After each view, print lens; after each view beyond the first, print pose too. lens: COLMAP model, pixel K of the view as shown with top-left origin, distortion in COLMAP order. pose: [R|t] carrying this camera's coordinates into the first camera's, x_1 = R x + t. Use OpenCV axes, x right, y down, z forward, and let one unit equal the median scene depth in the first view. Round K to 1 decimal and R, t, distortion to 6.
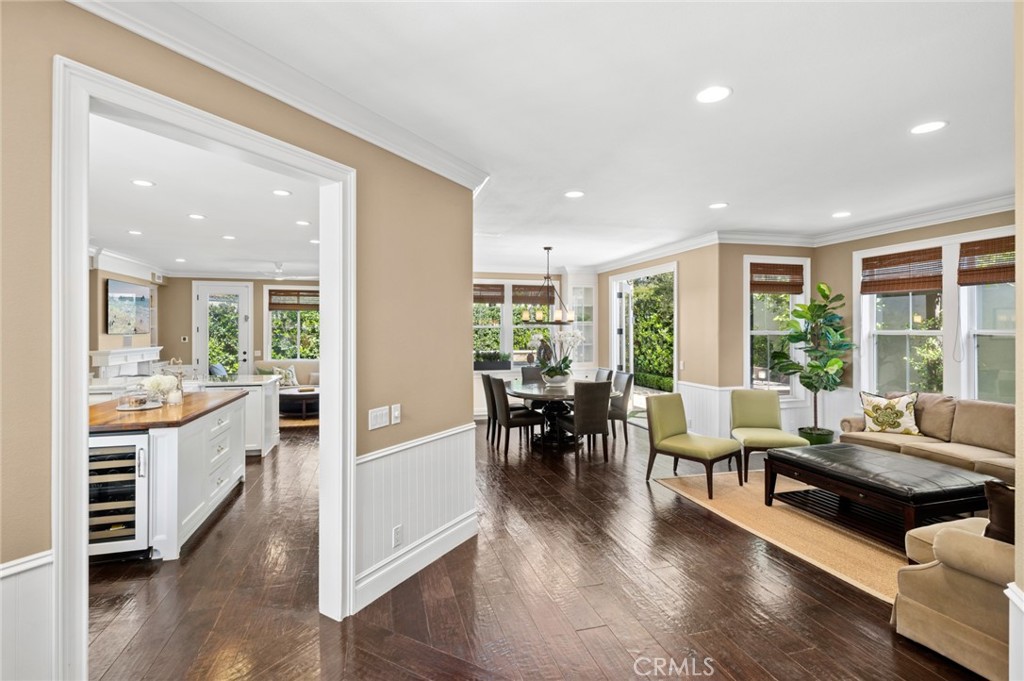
lens RADIAL K [[483.9, 0, 510.1], [0, 483.9, 329.9], [0, 0, 1]] dist [0.006726, 0.000133]
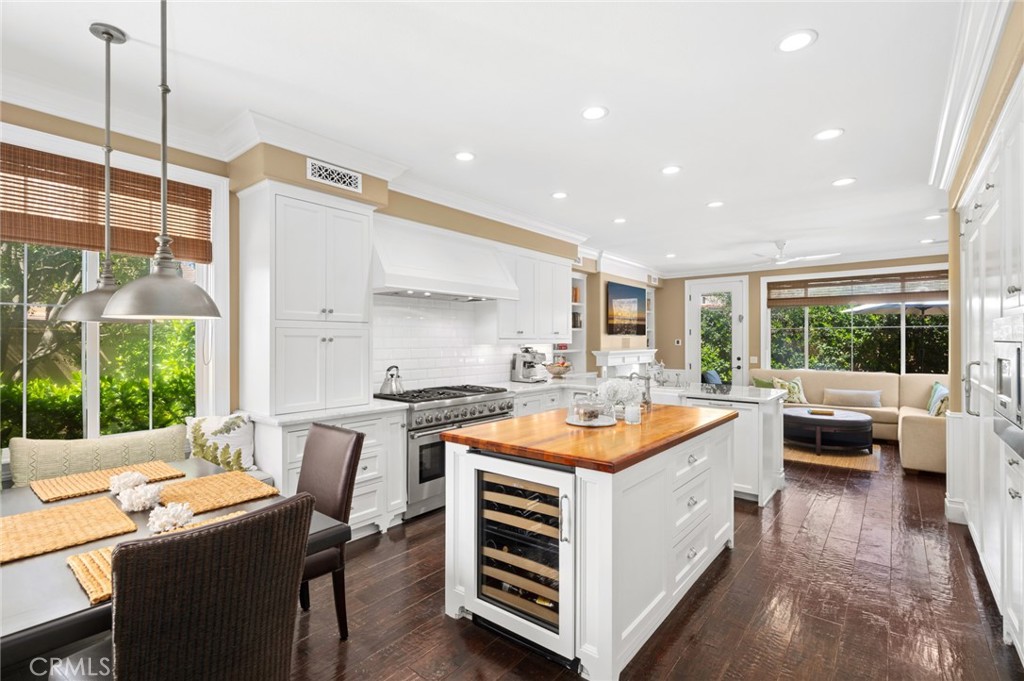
lens RADIAL K [[473.5, 0, 512.0], [0, 473.5, 340.5], [0, 0, 1]] dist [0.000973, 0.000304]
pose [[0.578040, -0.000537, -0.816008, -0.104259], [0.001414, 0.999999, 0.000344, 0.015260], [0.816007, -0.001352, 0.578040, 0.204972]]
